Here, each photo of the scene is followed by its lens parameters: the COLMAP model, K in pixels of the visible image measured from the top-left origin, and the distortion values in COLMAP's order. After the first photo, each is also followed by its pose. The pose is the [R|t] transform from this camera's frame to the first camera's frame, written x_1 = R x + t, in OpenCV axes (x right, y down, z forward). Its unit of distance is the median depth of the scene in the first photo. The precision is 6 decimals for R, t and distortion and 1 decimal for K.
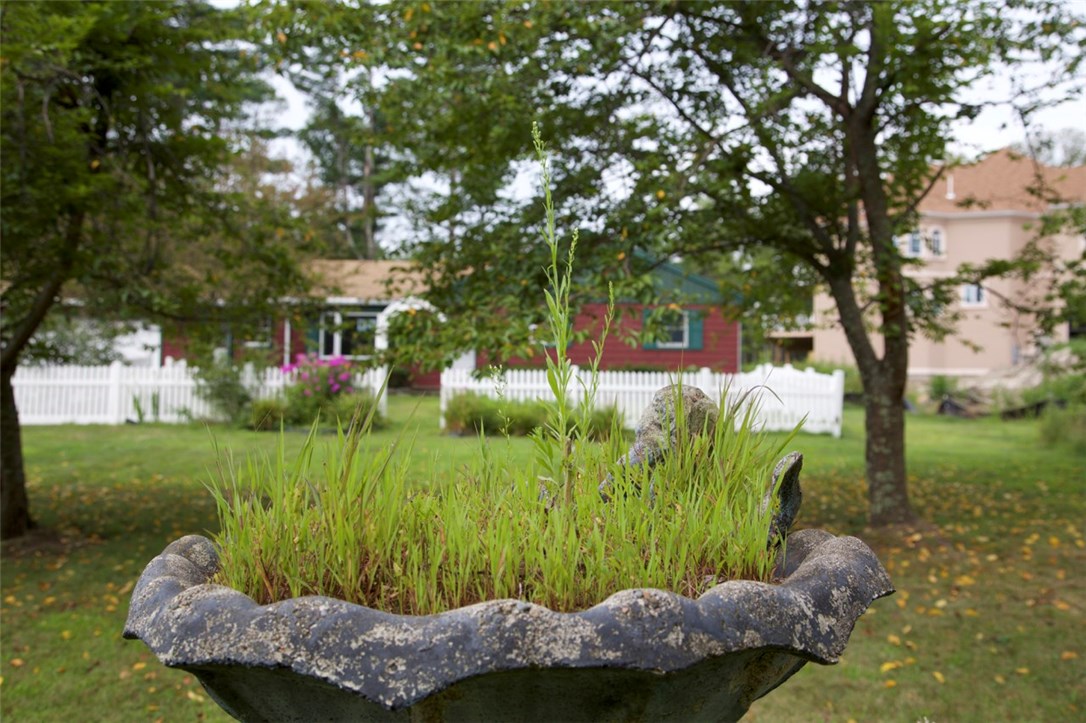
lens RADIAL K [[1144.5, 0, 543.0], [0, 1144.5, 361.5], [0, 0, 1]] dist [0.112417, -0.000773]
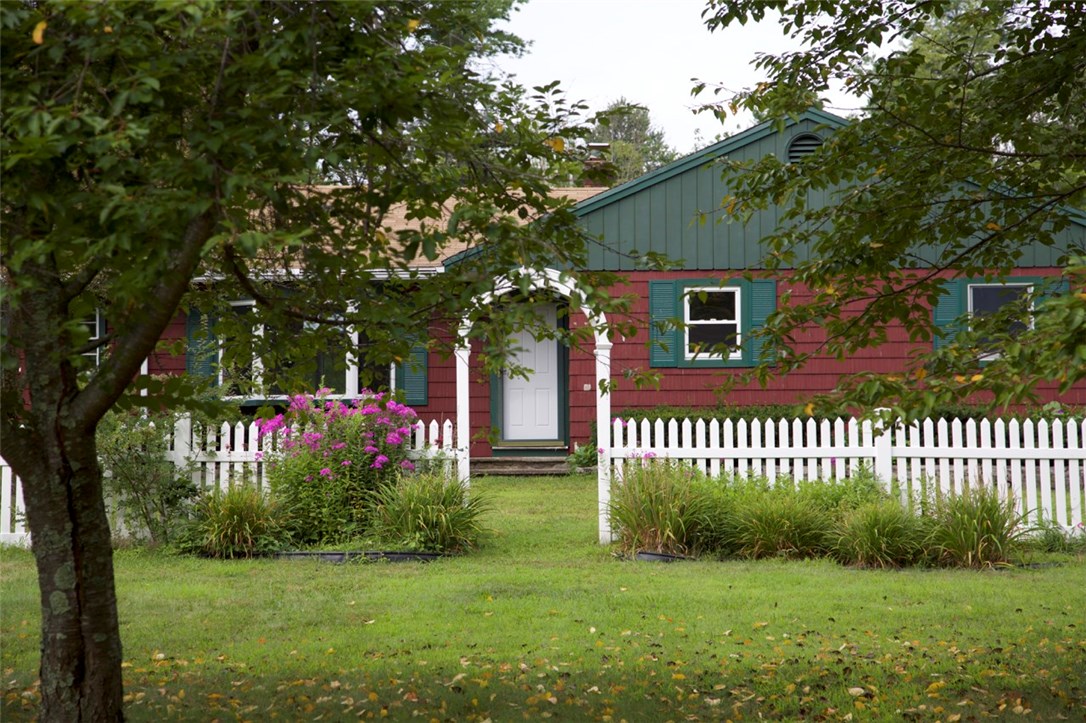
lens RADIAL K [[2605.6, 0, 543.0], [0, 2605.6, 361.5], [0, 0, 1]] dist [0.622300, -0.892863]
pose [[0.999088, -0.016074, 0.039553, -0.154261], [0.016644, 0.999762, -0.014119, -0.001858], [-0.039317, 0.014764, 0.999118, -0.065120]]
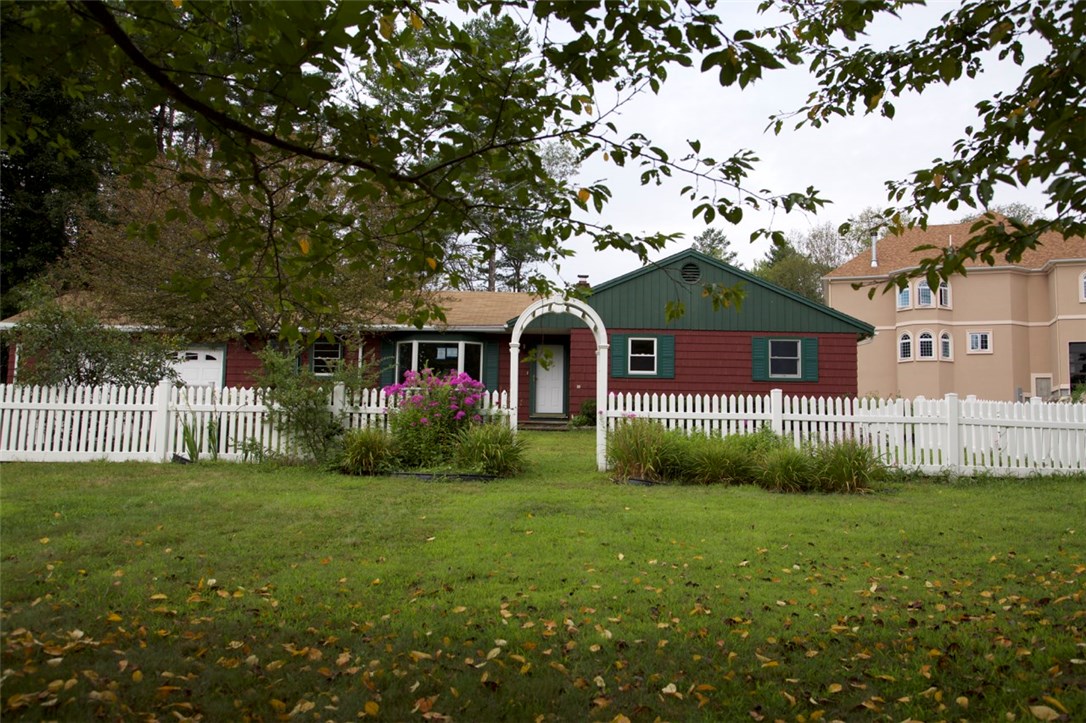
lens RADIAL K [[848.0, 0, 543.0], [0, 848.0, 361.5], [0, 0, 1]] dist [-0.005459, -0.001053]
pose [[0.999238, 0.008965, 0.037995, -0.147375], [-0.006737, 0.998272, -0.058379, 0.019596], [-0.038453, 0.058079, 0.997571, 0.456613]]
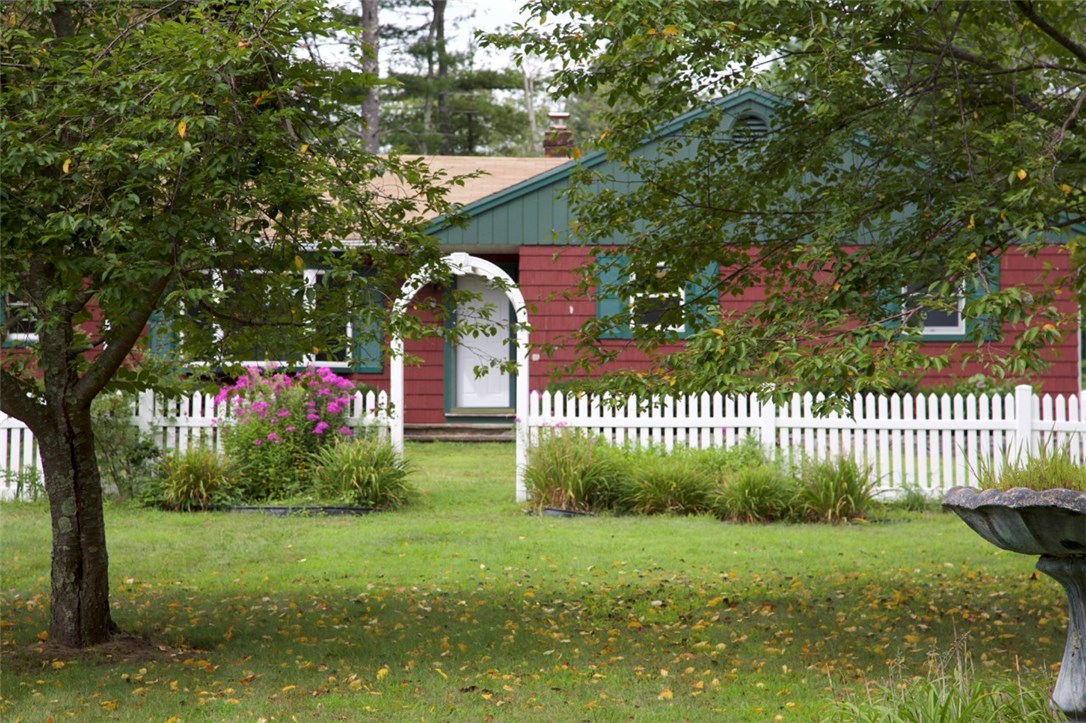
lens RADIAL K [[3298.7, 0, 543.0], [0, 3298.7, 361.5], [0, 0, 1]] dist [0.898040, 1.402029]
pose [[0.999672, -0.008832, 0.024036, -0.113767], [0.008726, 0.999952, 0.004497, -0.013690], [-0.024075, -0.004285, 0.999701, -0.522225]]
